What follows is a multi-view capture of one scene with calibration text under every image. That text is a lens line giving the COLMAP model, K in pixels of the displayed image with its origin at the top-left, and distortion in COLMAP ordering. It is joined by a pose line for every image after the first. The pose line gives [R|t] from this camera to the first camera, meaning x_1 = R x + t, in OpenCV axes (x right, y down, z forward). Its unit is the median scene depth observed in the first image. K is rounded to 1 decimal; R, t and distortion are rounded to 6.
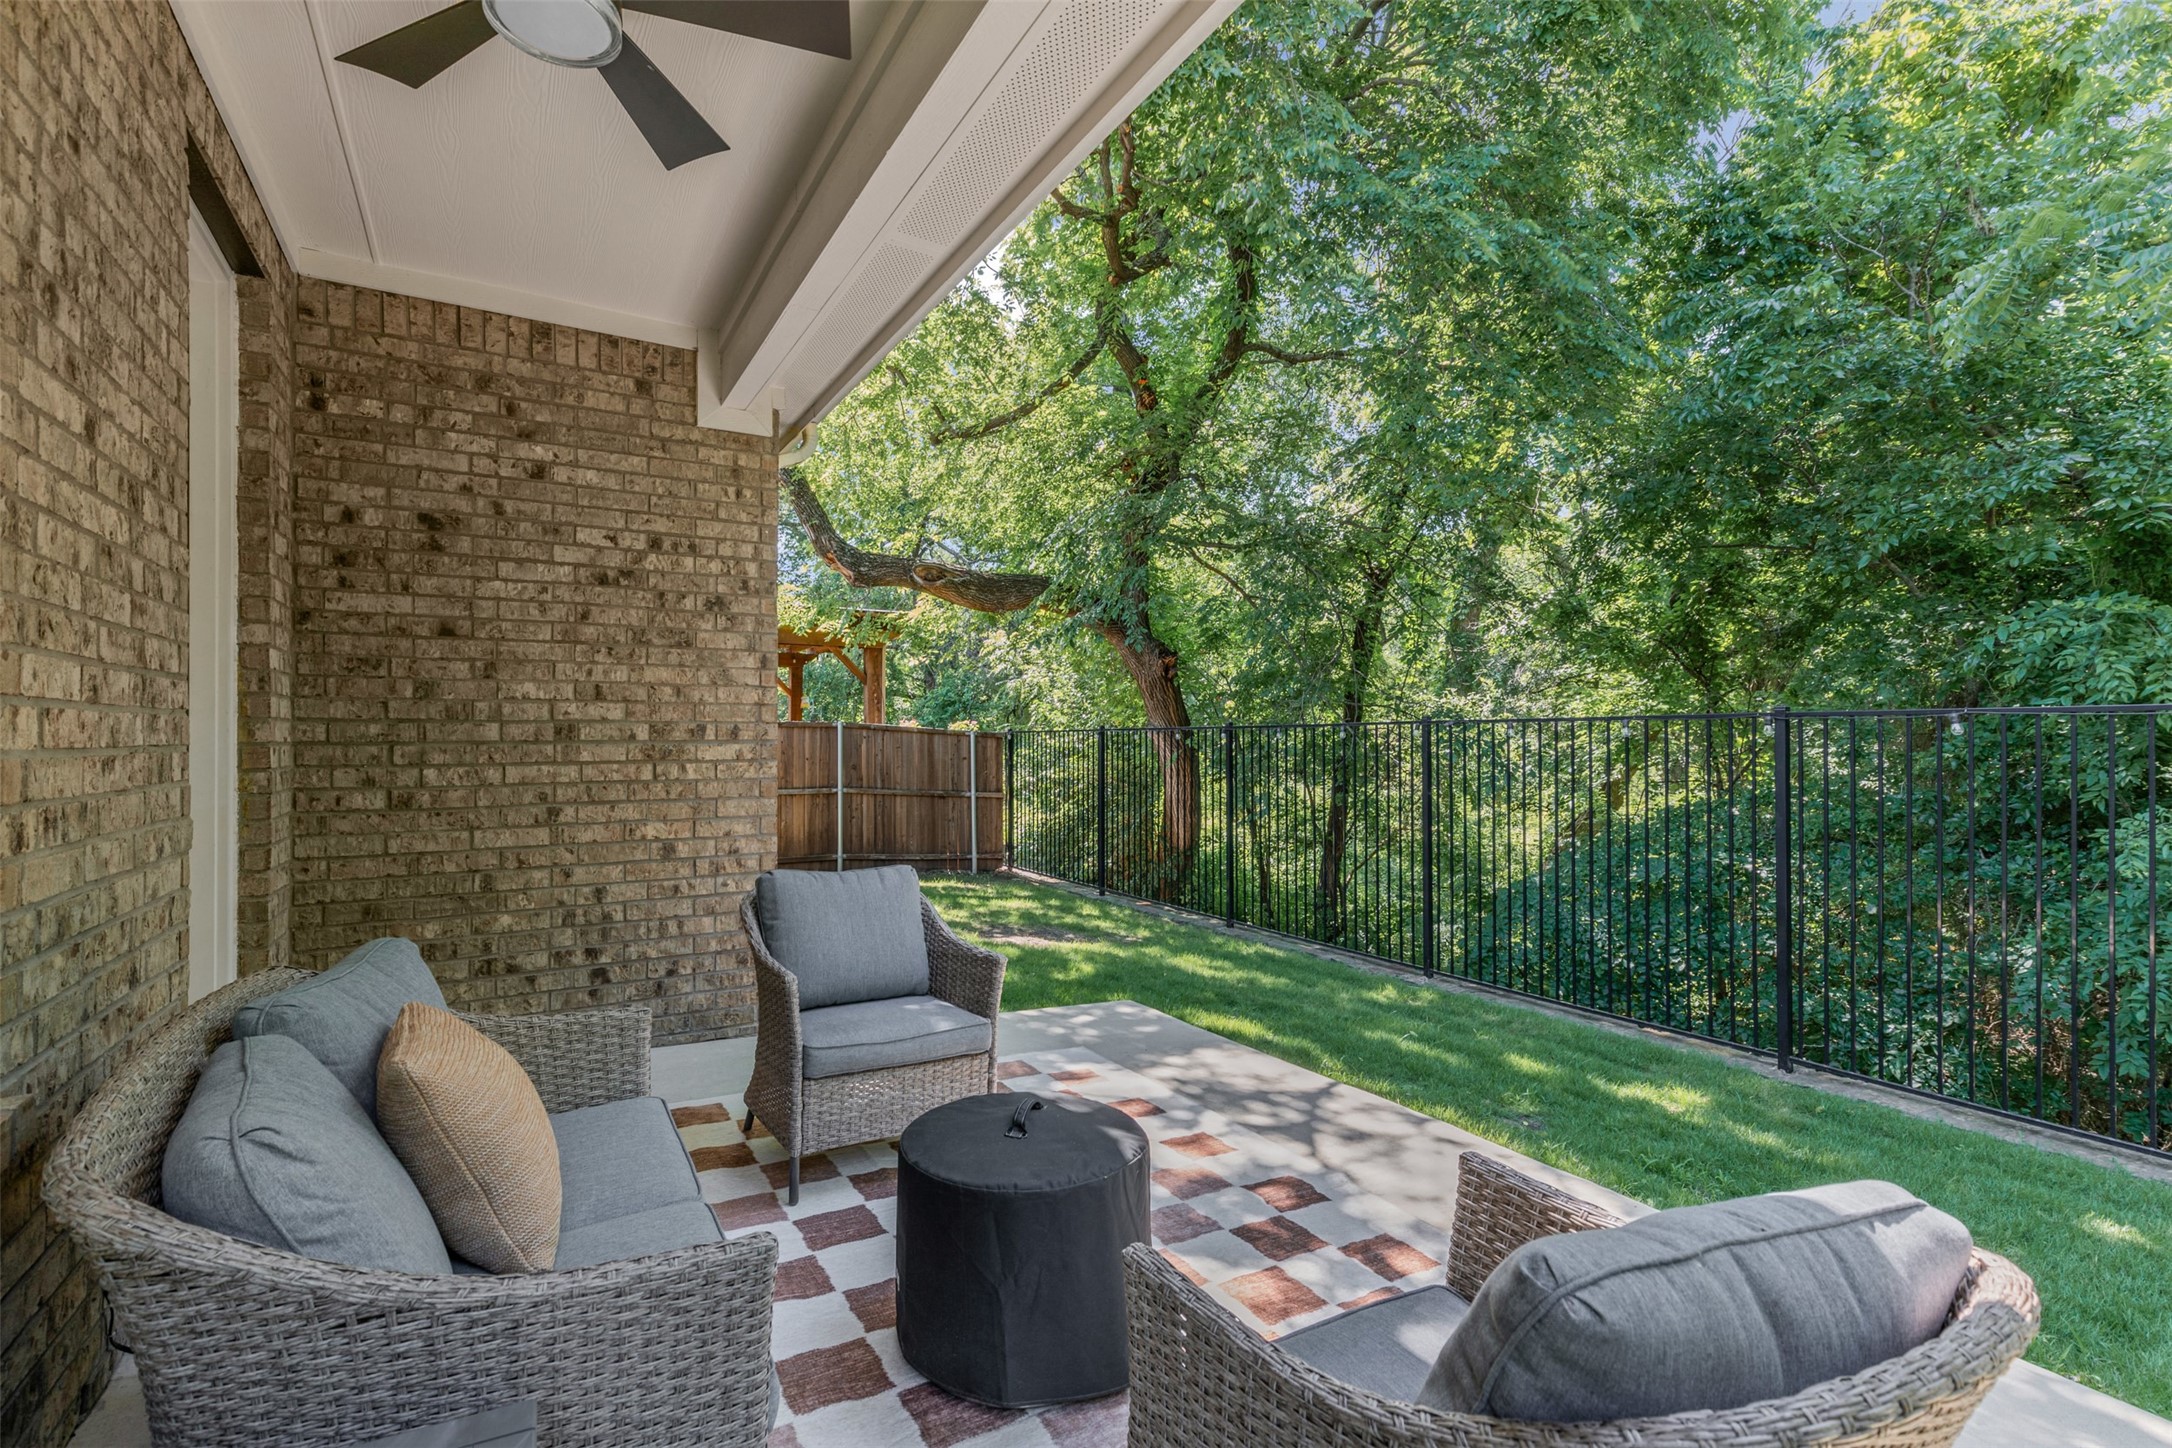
lens RADIAL K [[967.5, 0, 1087.4], [0, 967.5, 728.0], [0, 0, 1]] dist [0.010301, -0.003105]
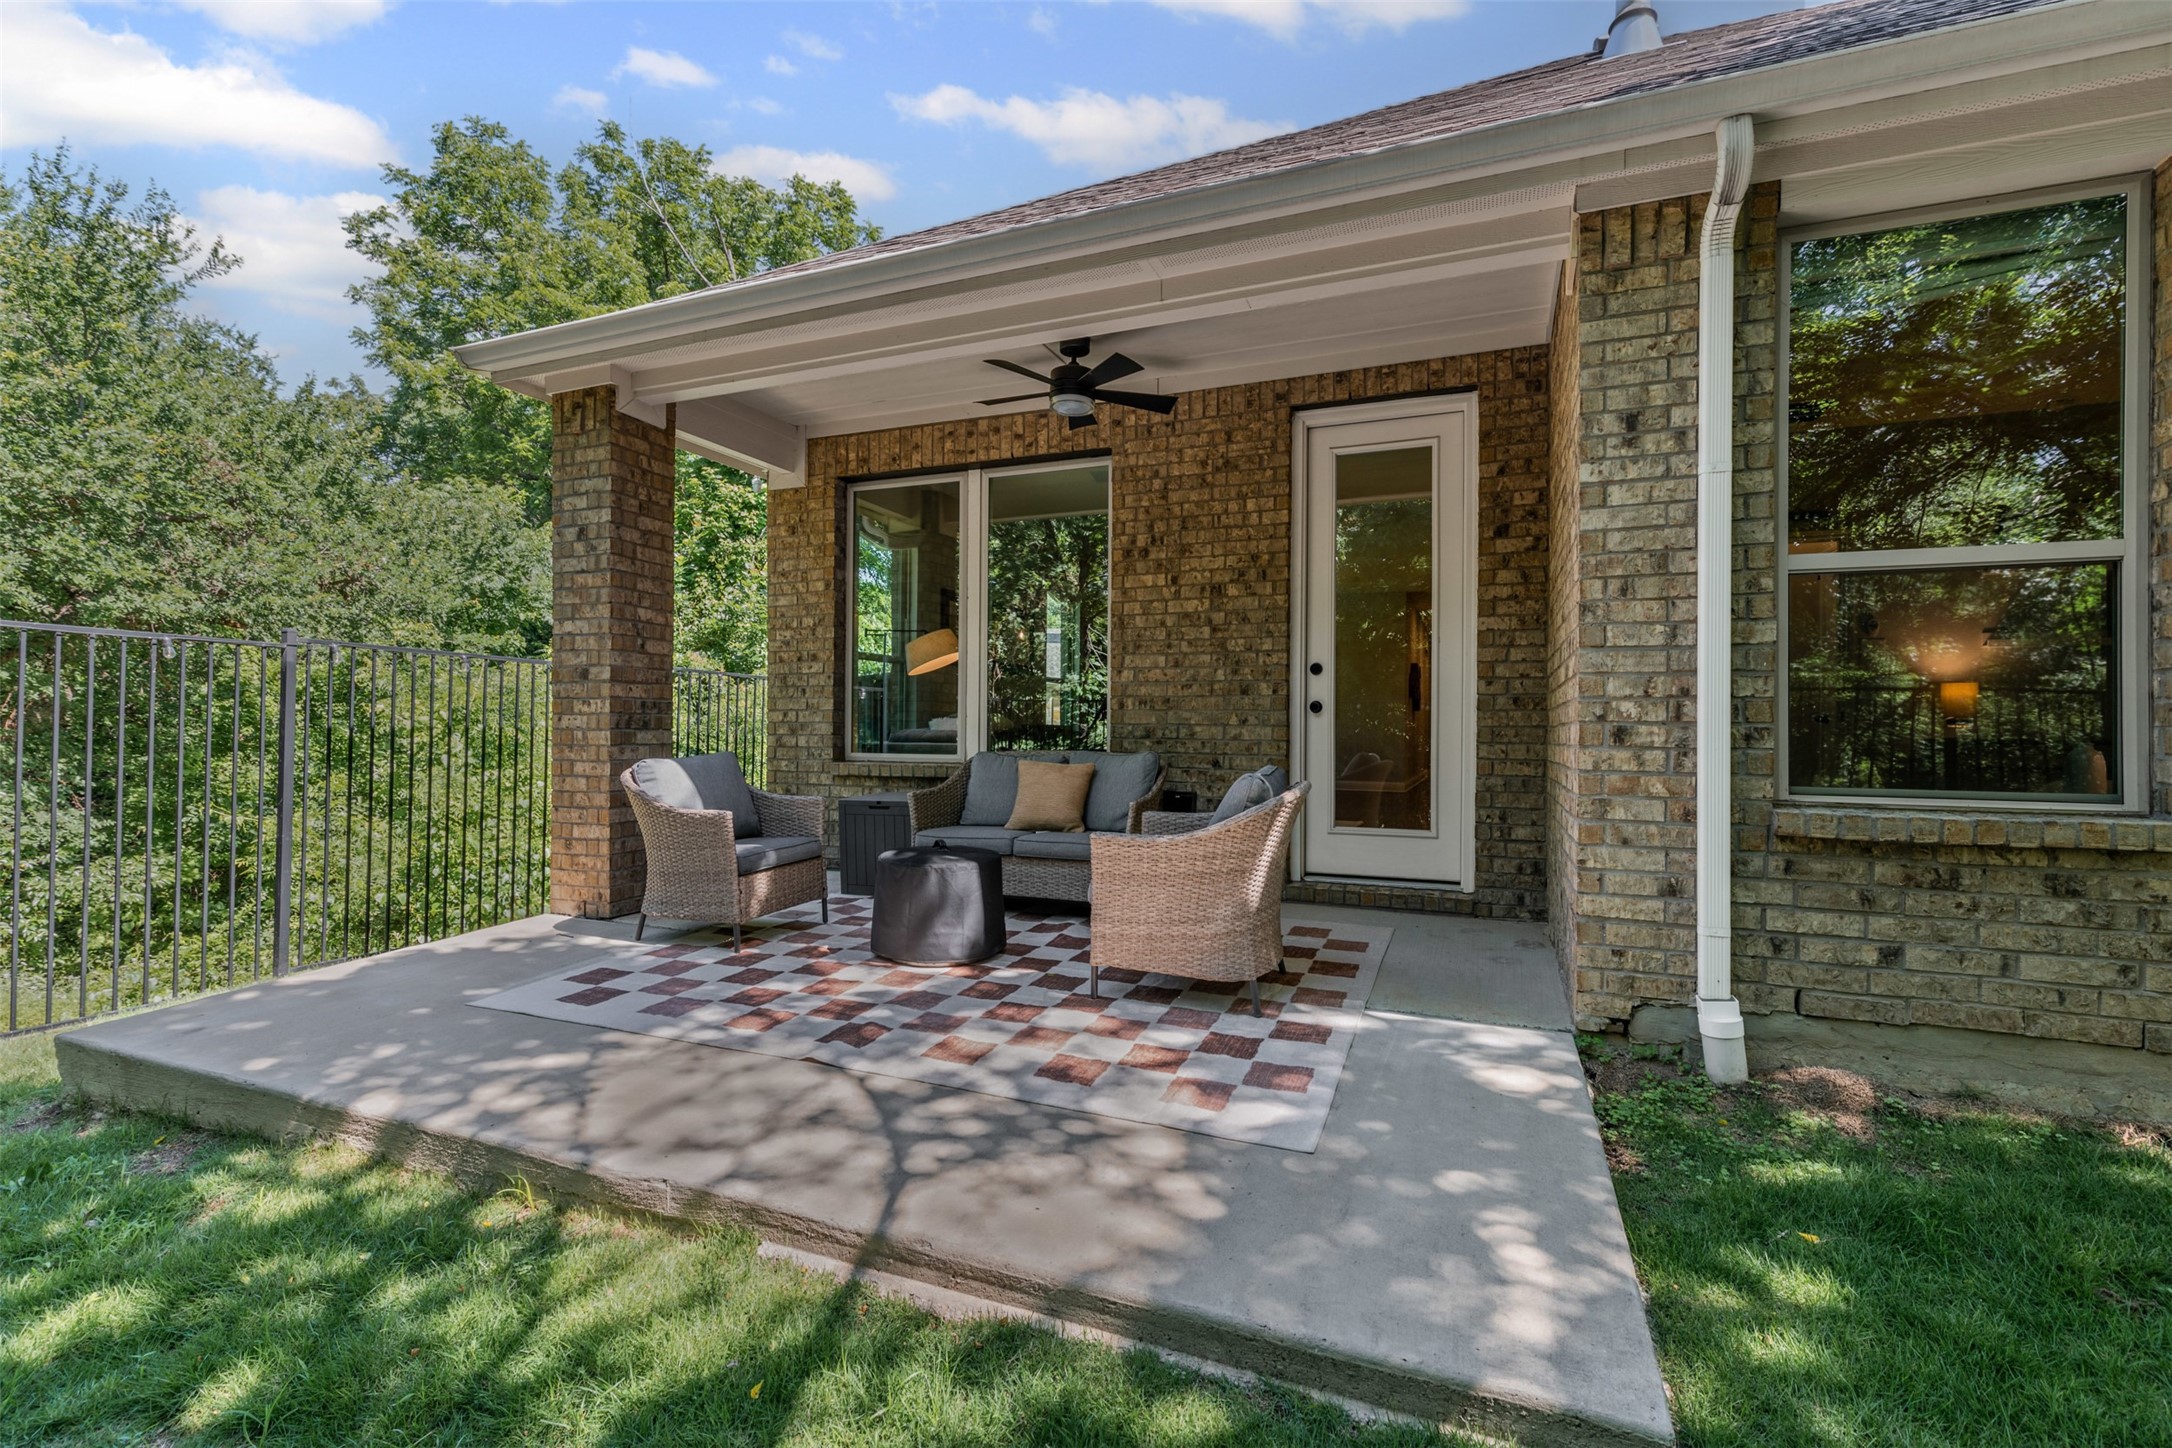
lens RADIAL K [[967.5, 0, 1099.4], [0, 967.5, 724.5], [0, 0, 1]] dist [0.010301, -0.003105]
pose [[-0.783728, -0.010430, -0.621016, 0.502776], [-0.002156, 0.999899, -0.014072, 0.093075], [0.621100, -0.009690, -0.783671, 1.487462]]
